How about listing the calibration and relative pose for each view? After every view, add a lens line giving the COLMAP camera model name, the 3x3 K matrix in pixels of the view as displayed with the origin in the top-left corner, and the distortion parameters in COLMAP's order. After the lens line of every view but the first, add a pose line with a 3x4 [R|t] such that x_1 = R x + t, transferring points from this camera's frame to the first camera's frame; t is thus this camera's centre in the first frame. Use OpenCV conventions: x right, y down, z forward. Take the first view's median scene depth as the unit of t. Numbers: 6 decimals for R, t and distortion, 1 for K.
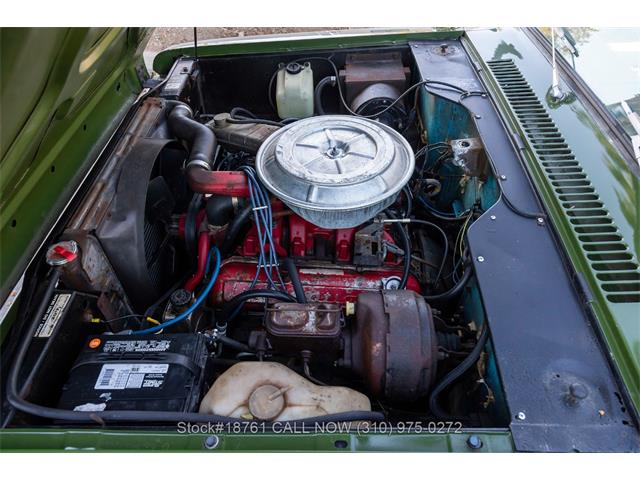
lens RADIAL K [[438.3, 0, 320.0], [0, 438.3, 240.0], [0, 0, 1]] dist [0.005242, 0.000962]
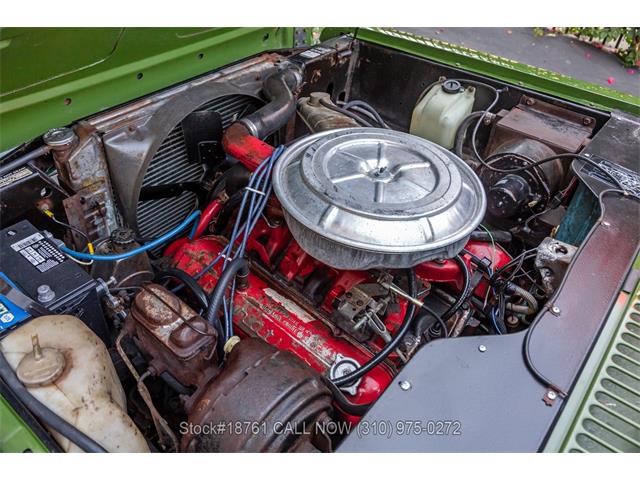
lens RADIAL K [[510.4, 0, 320.0], [0, 510.4, 240.0], [0, 0, 1]] dist [-0.040846, 0.000257]
pose [[0.787380, 0.463327, -0.406646, 0.351918], [-0.503575, 0.863902, 0.009258, -0.059756], [0.355592, 0.197487, 0.913539, 0.193022]]
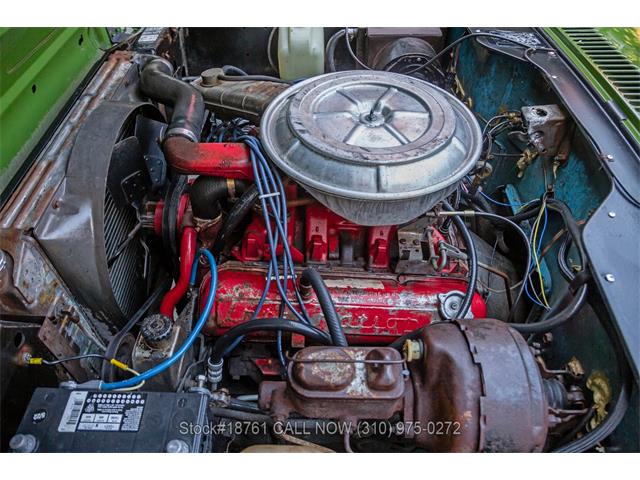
lens RADIAL K [[438.8, 0, 320.0], [0, 438.8, 240.0], [0, 0, 1]] dist [-0.089363, 0.004828]
pose [[0.999109, 0.001510, 0.042181, -0.080076], [-0.003307, 0.999089, 0.042556, -0.029886], [-0.042078, -0.042658, 0.998203, 0.283222]]
